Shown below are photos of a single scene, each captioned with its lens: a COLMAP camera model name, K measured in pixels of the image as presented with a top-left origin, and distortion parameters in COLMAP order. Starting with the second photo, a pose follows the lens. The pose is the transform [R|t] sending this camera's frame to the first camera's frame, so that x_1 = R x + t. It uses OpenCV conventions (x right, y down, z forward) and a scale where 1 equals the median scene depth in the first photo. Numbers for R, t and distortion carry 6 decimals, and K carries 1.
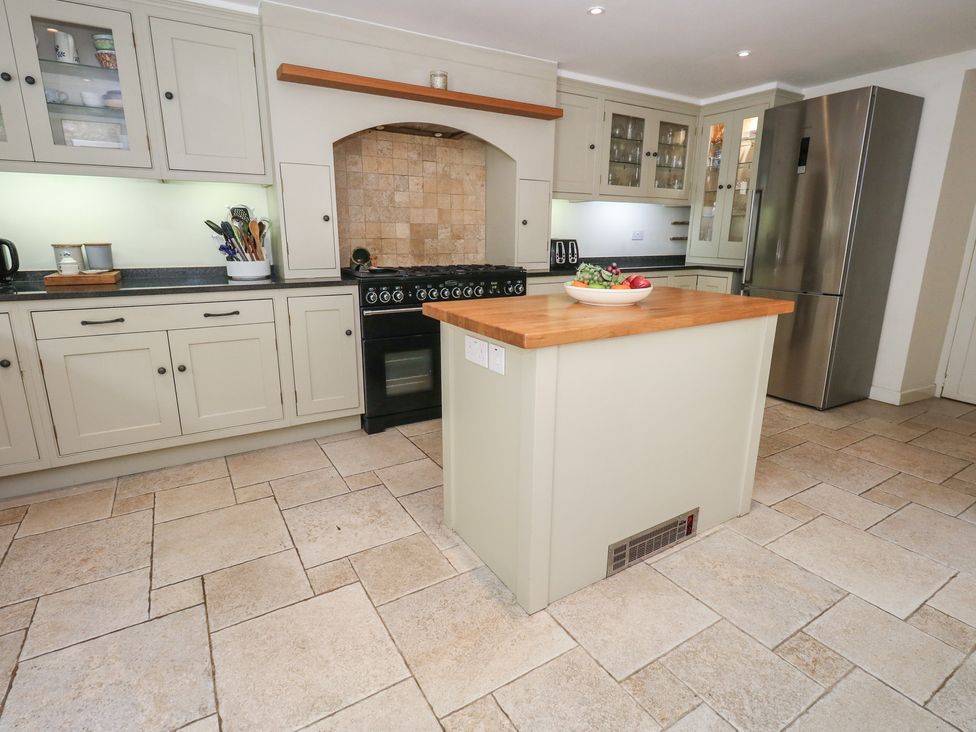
lens RADIAL K [[526.4, 0, 519.0], [0, 526.4, 362.2], [0, 0, 1]] dist [0.000704, -0.002261]
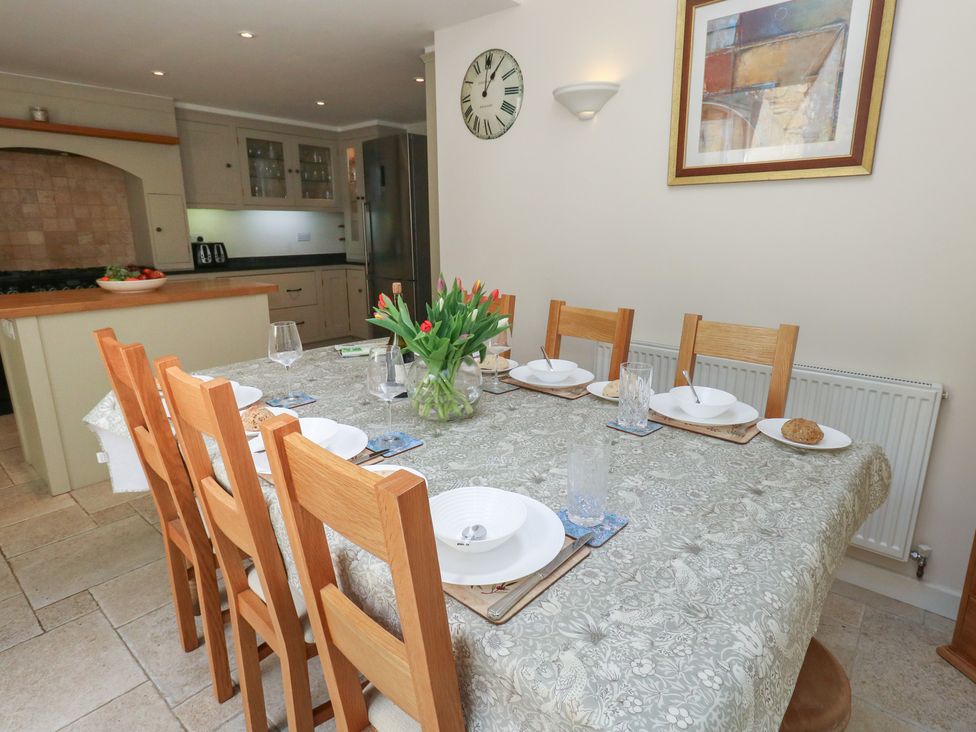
lens RADIAL K [[526.4, 0, 486.8], [0, 526.4, 359.5], [0, 0, 1]] dist [0.000704, -0.002261]
pose [[0.951529, -0.081662, 0.296520, 0.334572], [0.080452, 0.996625, 0.016300, 0.066829], [-0.296850, 0.008346, 0.954888, -0.351196]]
